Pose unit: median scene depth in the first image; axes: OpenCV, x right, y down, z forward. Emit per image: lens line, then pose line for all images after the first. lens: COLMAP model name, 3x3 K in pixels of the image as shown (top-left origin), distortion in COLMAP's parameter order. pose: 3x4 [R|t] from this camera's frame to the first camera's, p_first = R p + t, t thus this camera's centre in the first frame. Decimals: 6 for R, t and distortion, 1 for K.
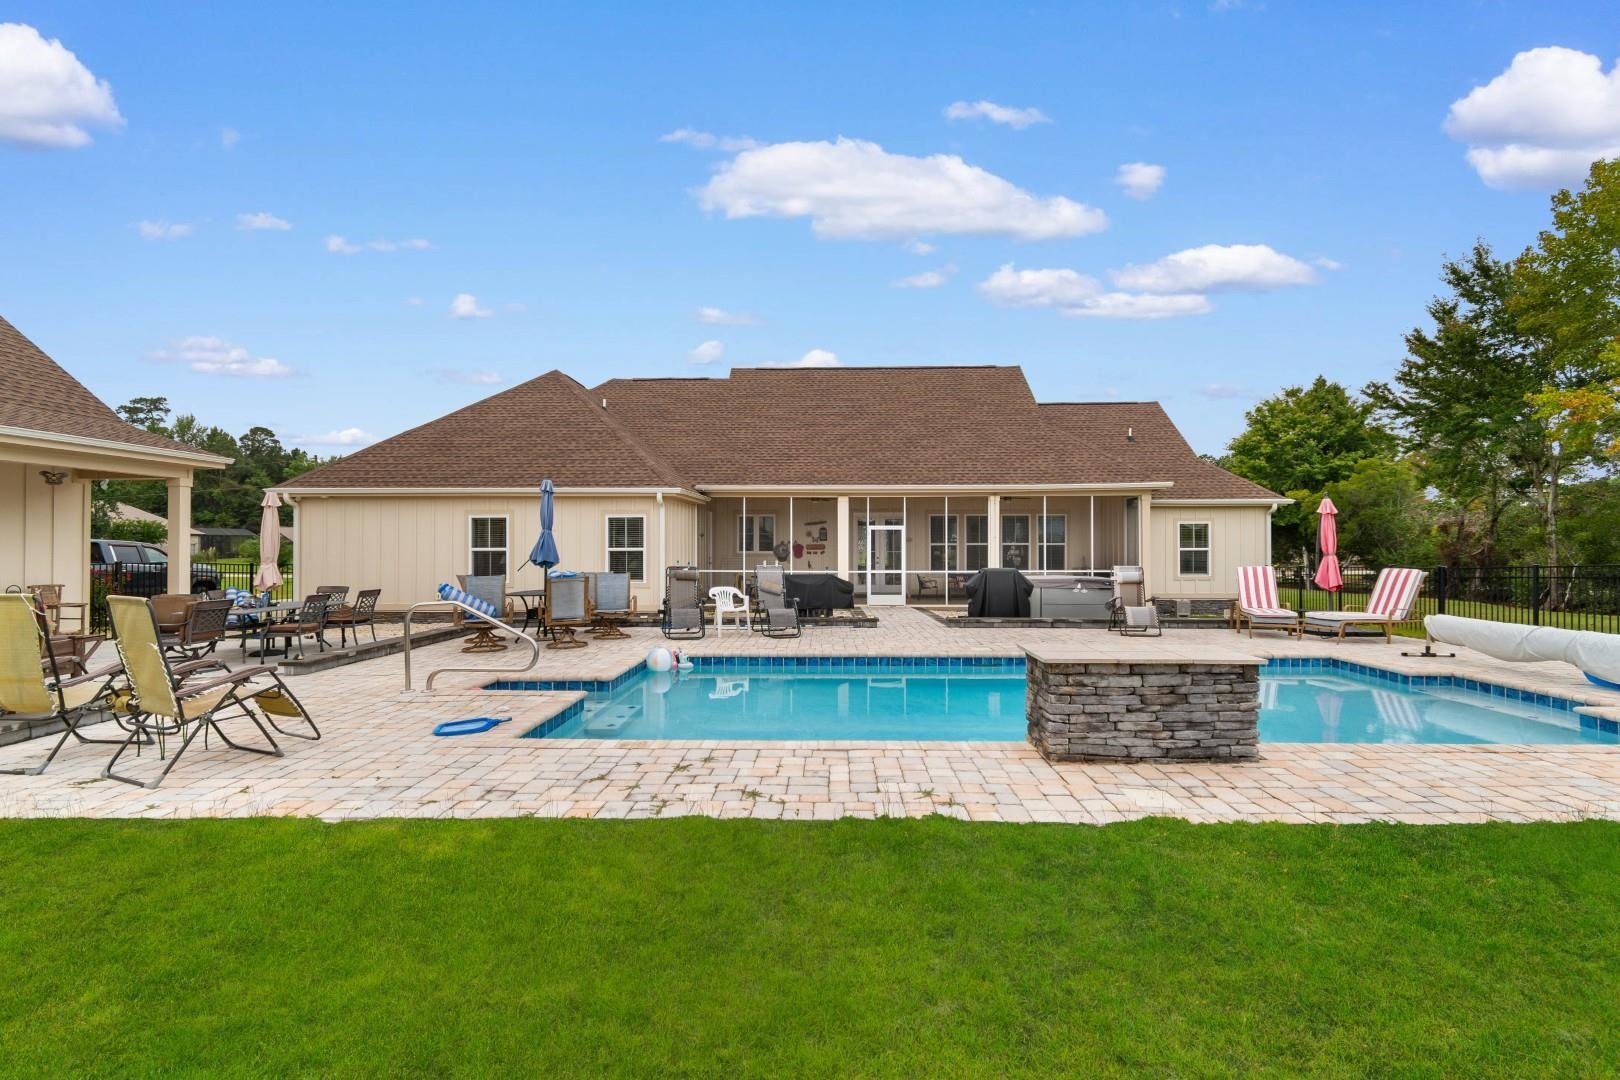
lens RADIAL K [[736.7, 0, 810.0], [0, 736.7, 541.8], [0, 0, 1]] dist [0.003490, 0.000826]
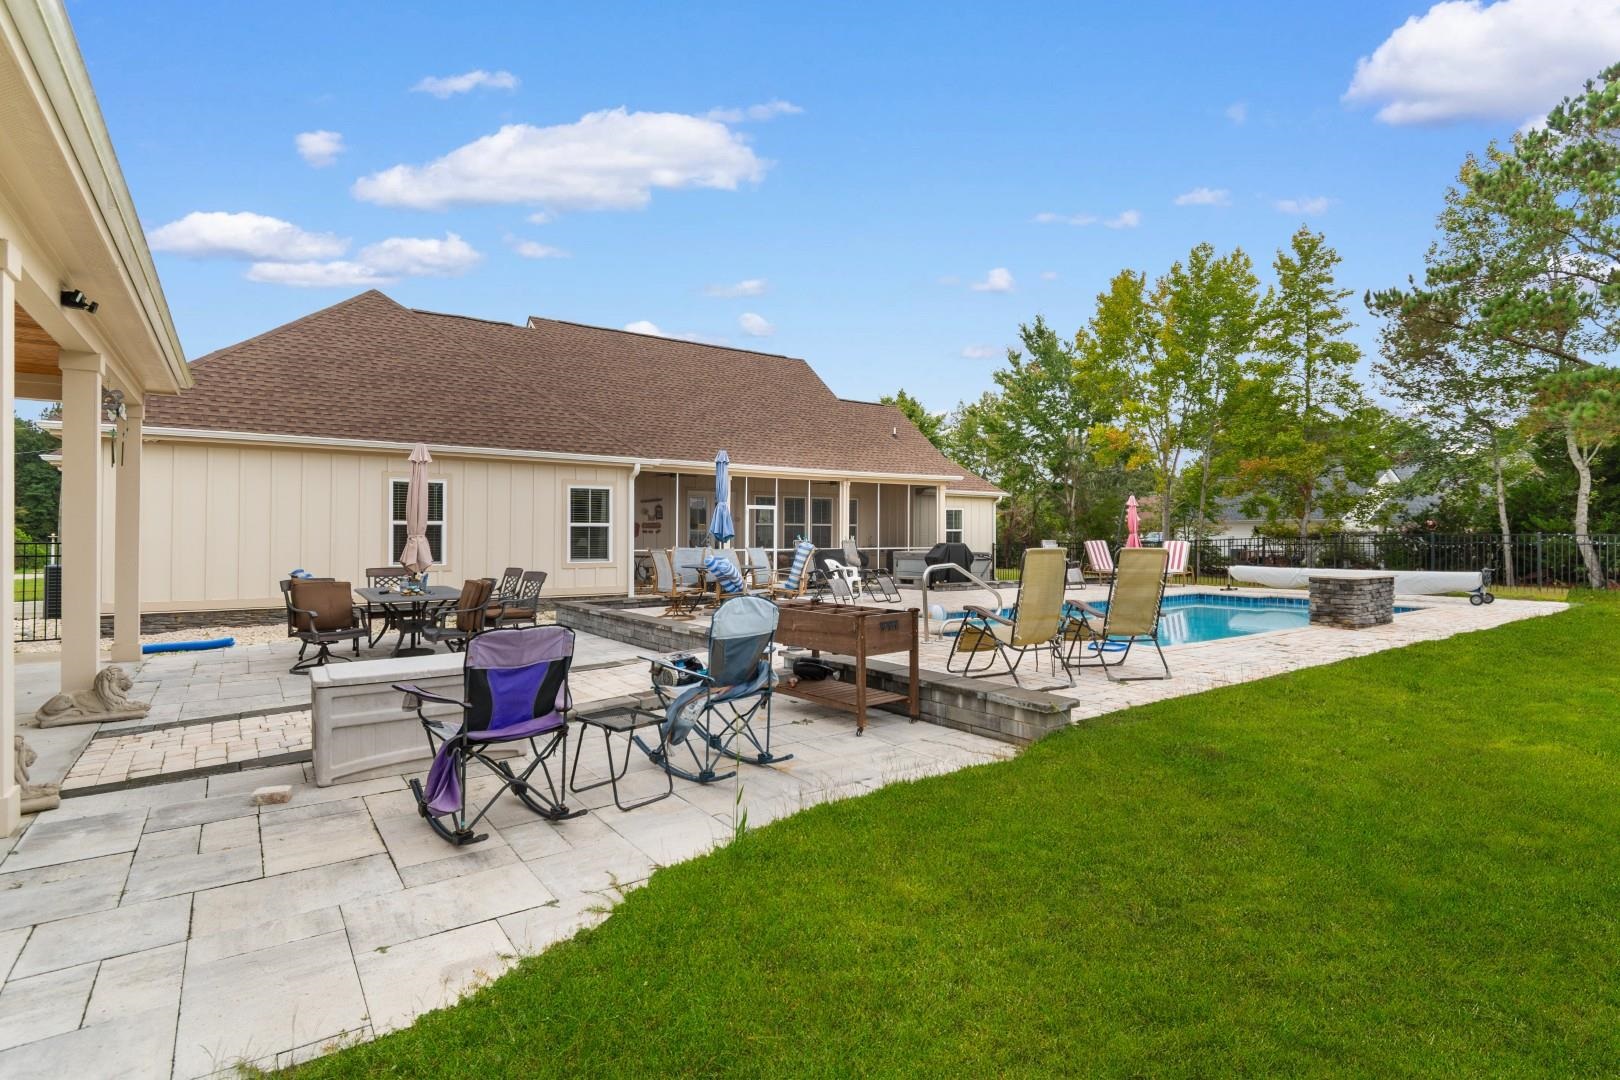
lens RADIAL K [[800.7, 0, 814.5], [0, 800.7, 523.9], [0, 0, 1]] dist [-0.003951, 0.000303]
pose [[0.800604, 0.013584, 0.599040, -0.497436], [-0.014422, 0.999890, -0.003400, 0.006375], [-0.599020, -0.005917, 0.800712, 0.068308]]
